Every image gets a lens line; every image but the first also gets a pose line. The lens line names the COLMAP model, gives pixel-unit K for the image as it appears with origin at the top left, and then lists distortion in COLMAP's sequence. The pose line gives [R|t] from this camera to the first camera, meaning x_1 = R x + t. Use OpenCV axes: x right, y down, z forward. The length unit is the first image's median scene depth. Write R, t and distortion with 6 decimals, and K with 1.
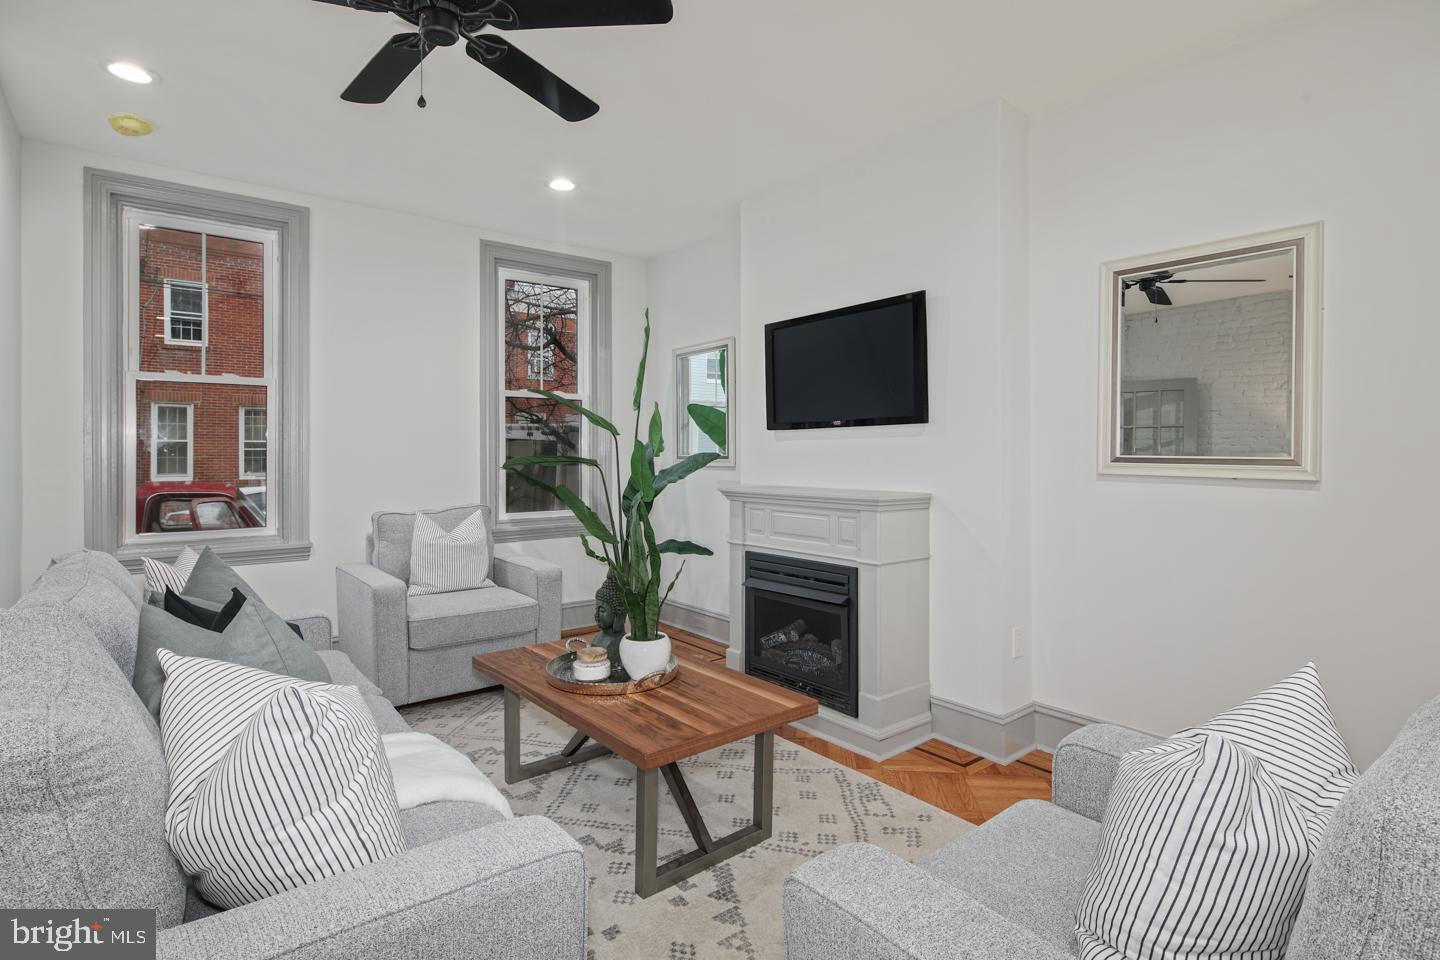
lens RADIAL K [[715.8, 0, 721.3], [0, 715.8, 449.9], [0, 0, 1]] dist [-0.000676, -0.000697]
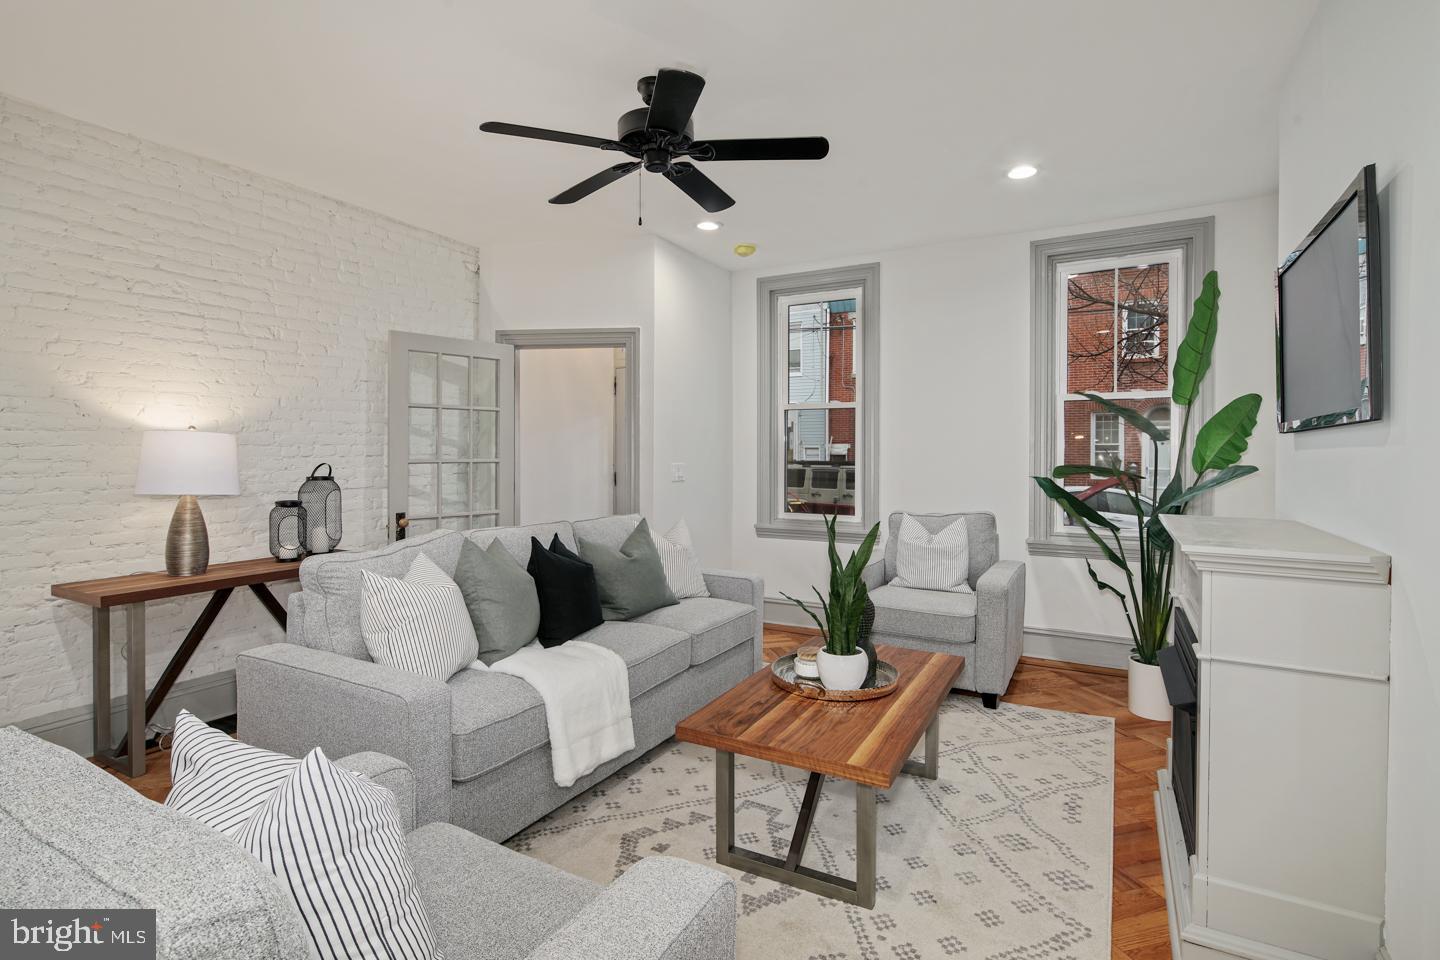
lens RADIAL K [[698.1, 0, 725.2], [0, 698.1, 456.7], [0, 0, 1]] dist [0.001825, 0.000124]
pose [[0.380360, 0.009214, -0.924793, 0.479855], [-0.001193, 0.999954, 0.009473, -0.012837], [0.924838, -0.002500, 0.380354, 0.312322]]
